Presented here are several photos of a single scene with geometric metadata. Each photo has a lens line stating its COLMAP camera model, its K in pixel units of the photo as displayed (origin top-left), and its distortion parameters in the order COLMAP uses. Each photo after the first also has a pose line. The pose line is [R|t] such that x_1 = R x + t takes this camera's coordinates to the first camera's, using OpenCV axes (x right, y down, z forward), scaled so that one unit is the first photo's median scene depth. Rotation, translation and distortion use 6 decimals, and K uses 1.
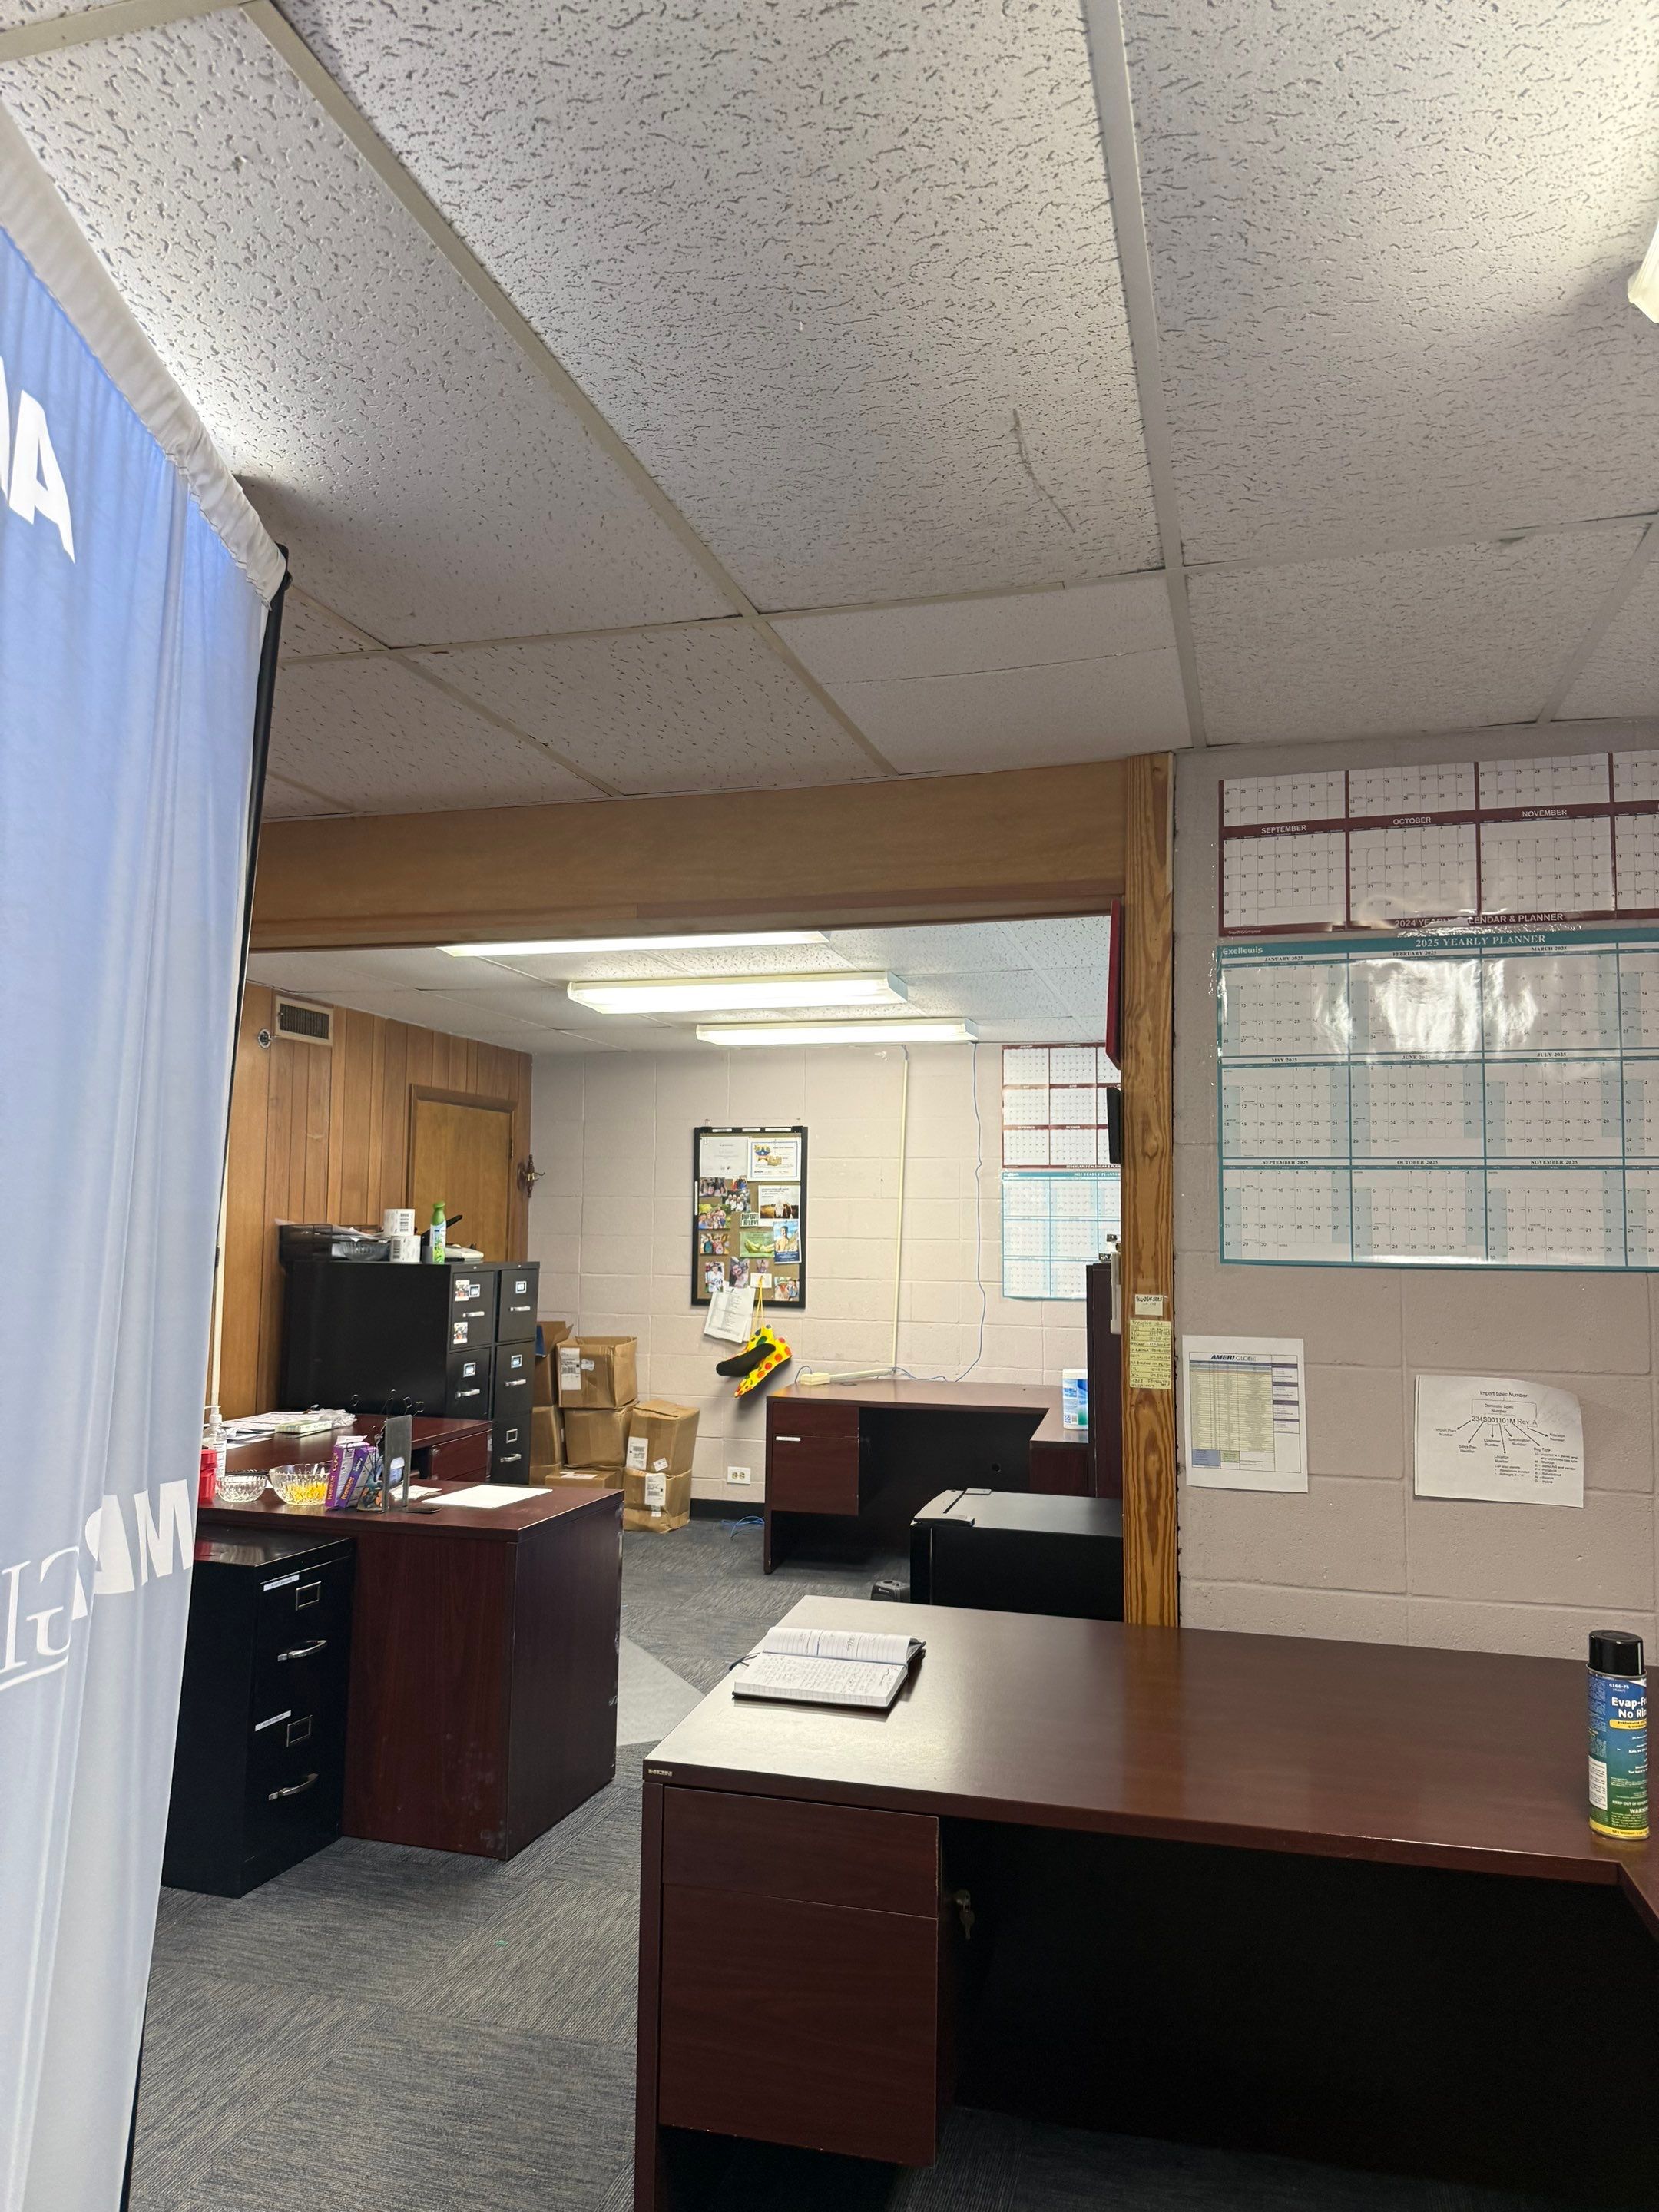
lens RADIAL K [[1536.6, 0, 818.1], [0, 1536.6, 1111.8], [0, 0, 1]] dist [0.044808, -0.055416]
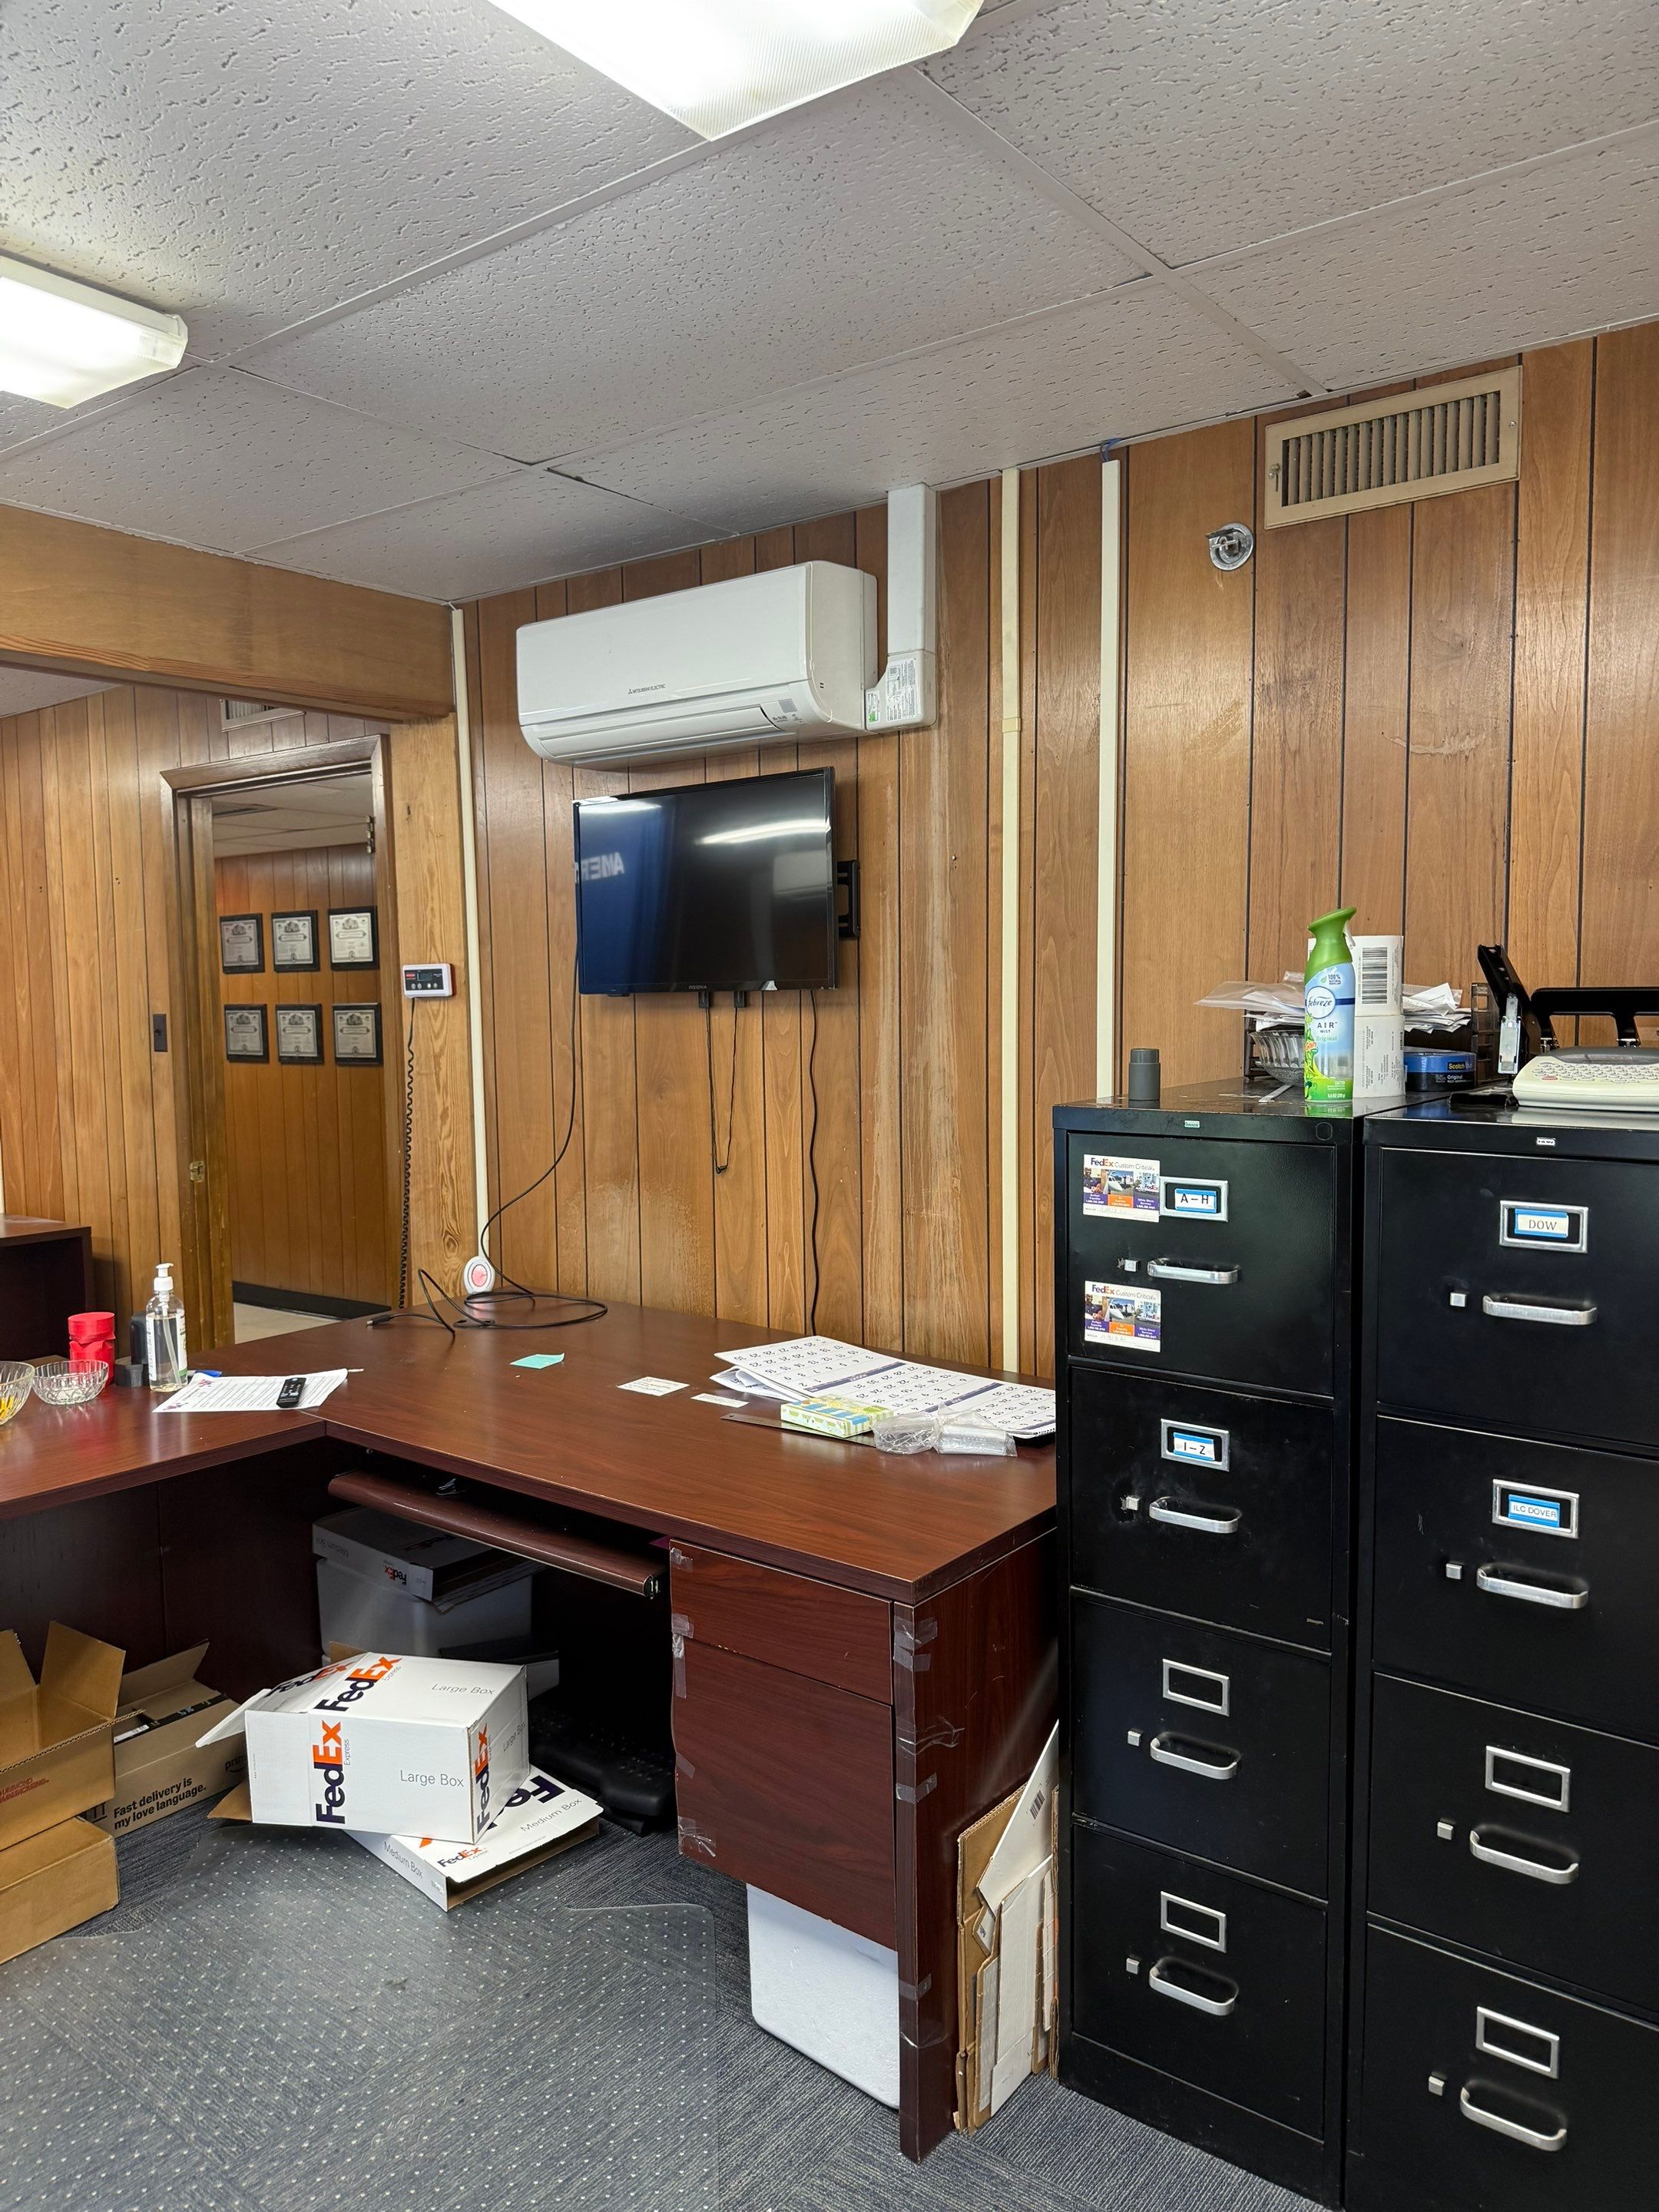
lens RADIAL K [[1536.6, 0, 836.5], [0, 1536.6, 1130.2], [0, 0, 1]] dist [0.044808, -0.055416]
pose [[-0.368665, 0.071876, -0.926779, 0.085052], [0.073705, 0.996127, 0.047935, 0.082460], [0.926636, -0.050636, -0.372535, 1.042116]]
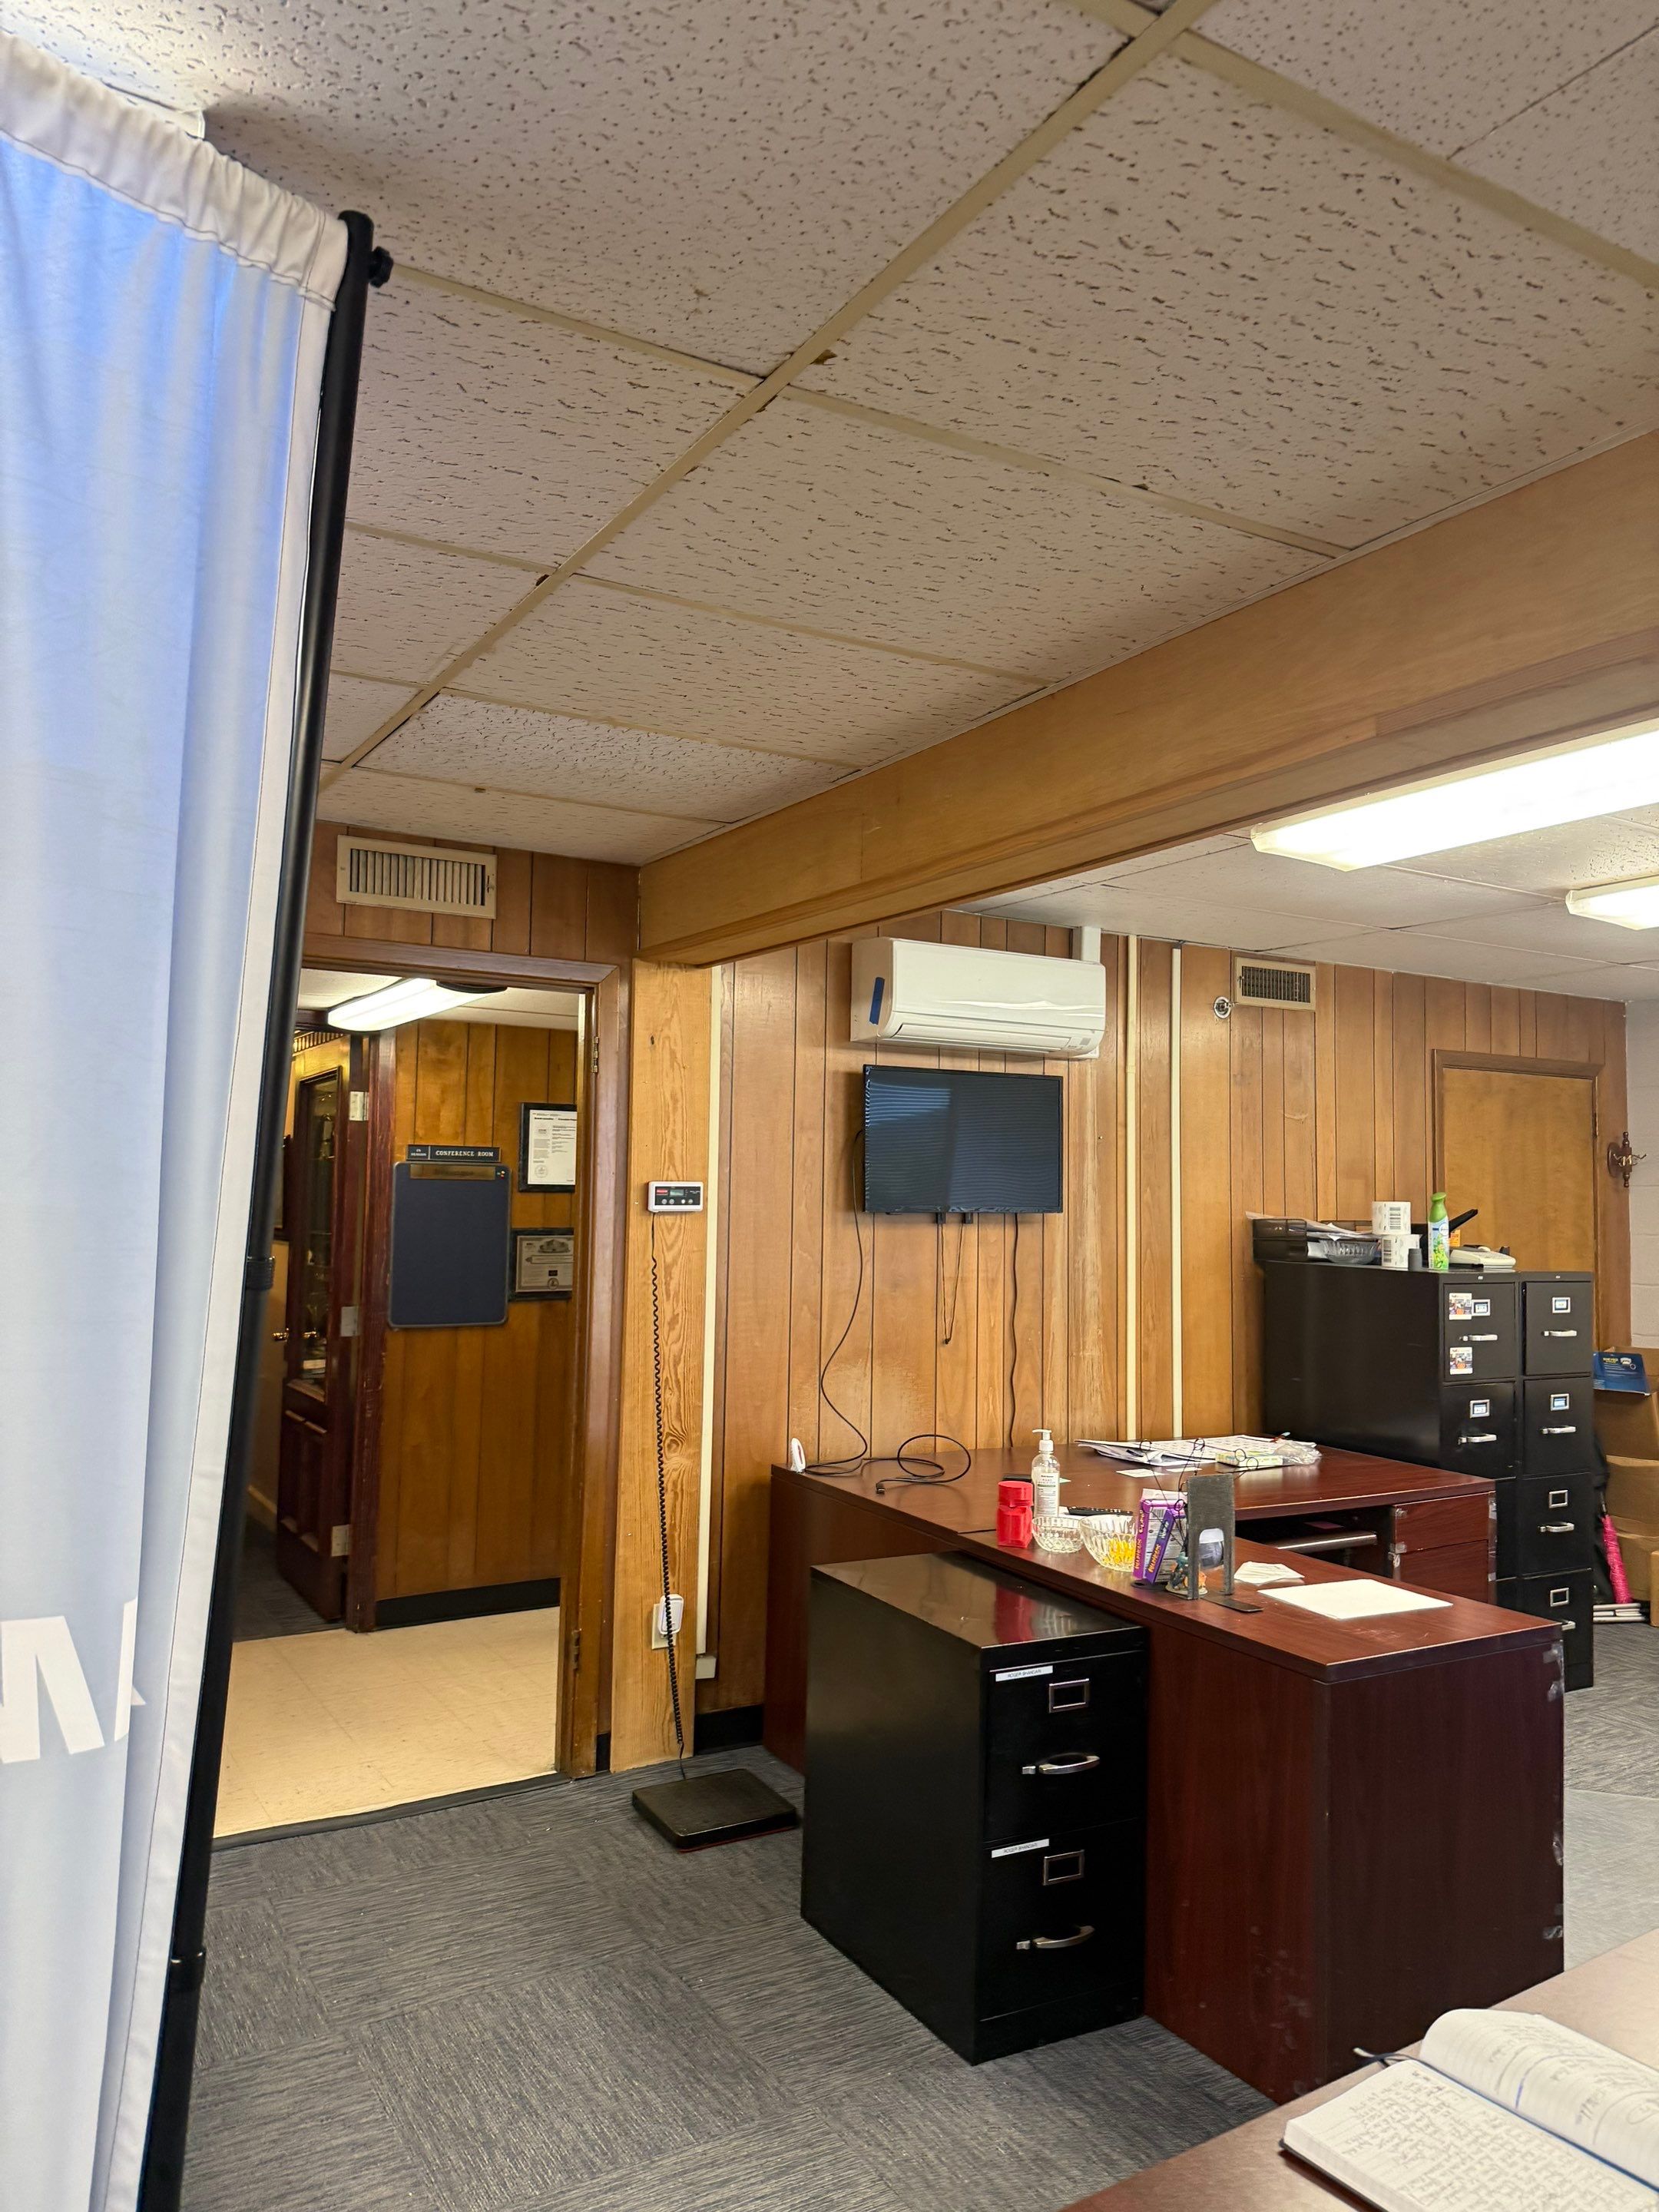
lens RADIAL K [[1536.6, 0, 828.5], [0, 1536.6, 1099.0], [0, 0, 1]] dist [0.044808, -0.055416]
pose [[0.723646, -0.045190, -0.688691, 0.080030], [0.043221, 0.998863, -0.020129, 0.012693], [0.688817, -0.015200, 0.724776, 0.208135]]
